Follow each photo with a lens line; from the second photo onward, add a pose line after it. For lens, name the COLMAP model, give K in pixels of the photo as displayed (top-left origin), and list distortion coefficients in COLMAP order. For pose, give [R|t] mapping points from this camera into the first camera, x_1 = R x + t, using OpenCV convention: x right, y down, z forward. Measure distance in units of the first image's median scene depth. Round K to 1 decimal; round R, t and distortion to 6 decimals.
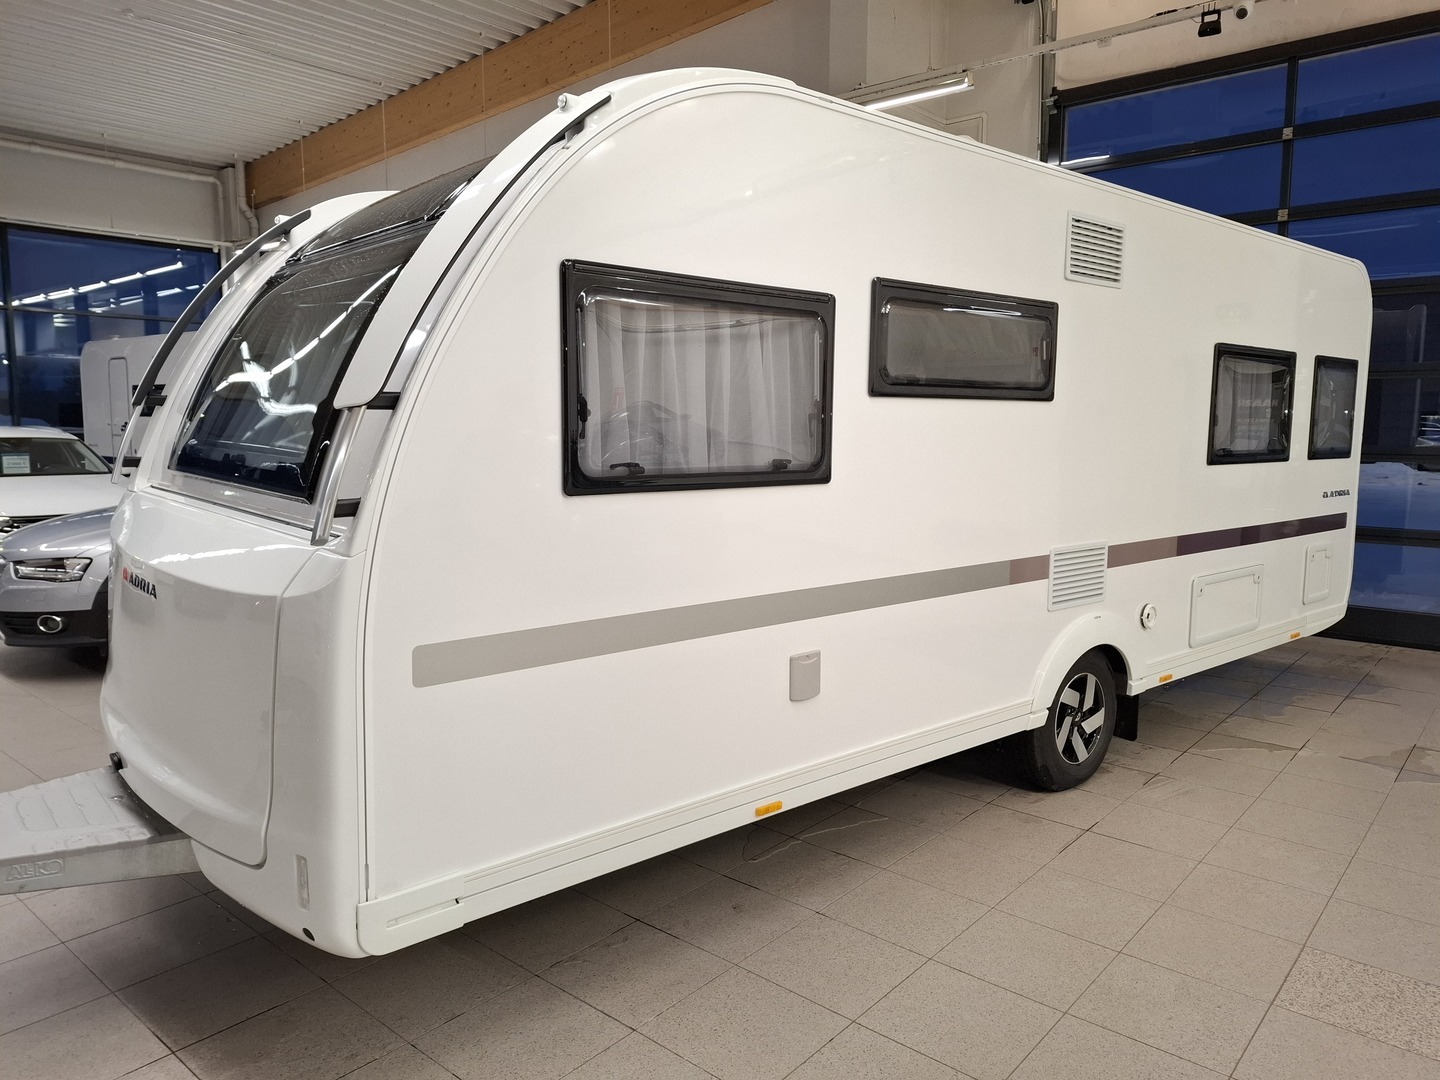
lens RADIAL K [[1003.7, 0, 718.6], [0, 1003.7, 535.4], [0, 0, 1]] dist [0.042490, -0.028638]
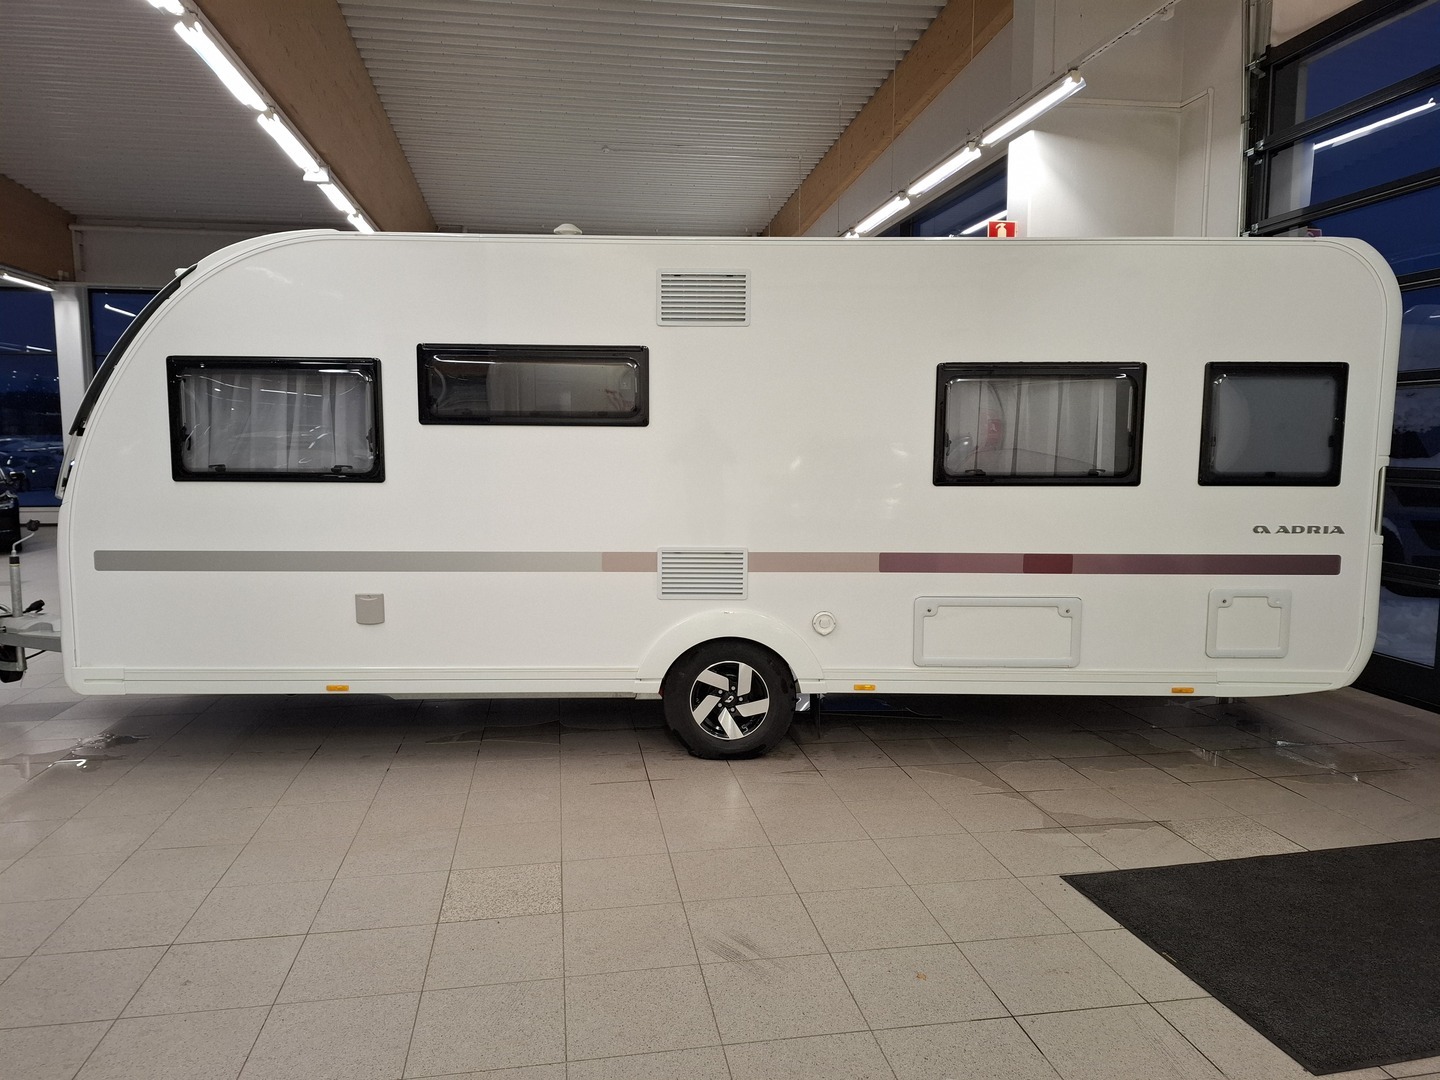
lens RADIAL K [[1003.7, 0, 723.2], [0, 1003.7, 539.9], [0, 0, 1]] dist [0.042490, -0.028638]
pose [[0.771691, 0.070060, -0.632127, 1.146058], [-0.070678, 0.997205, 0.024240, -0.030371], [0.632059, 0.025972, 0.774485, 0.116093]]
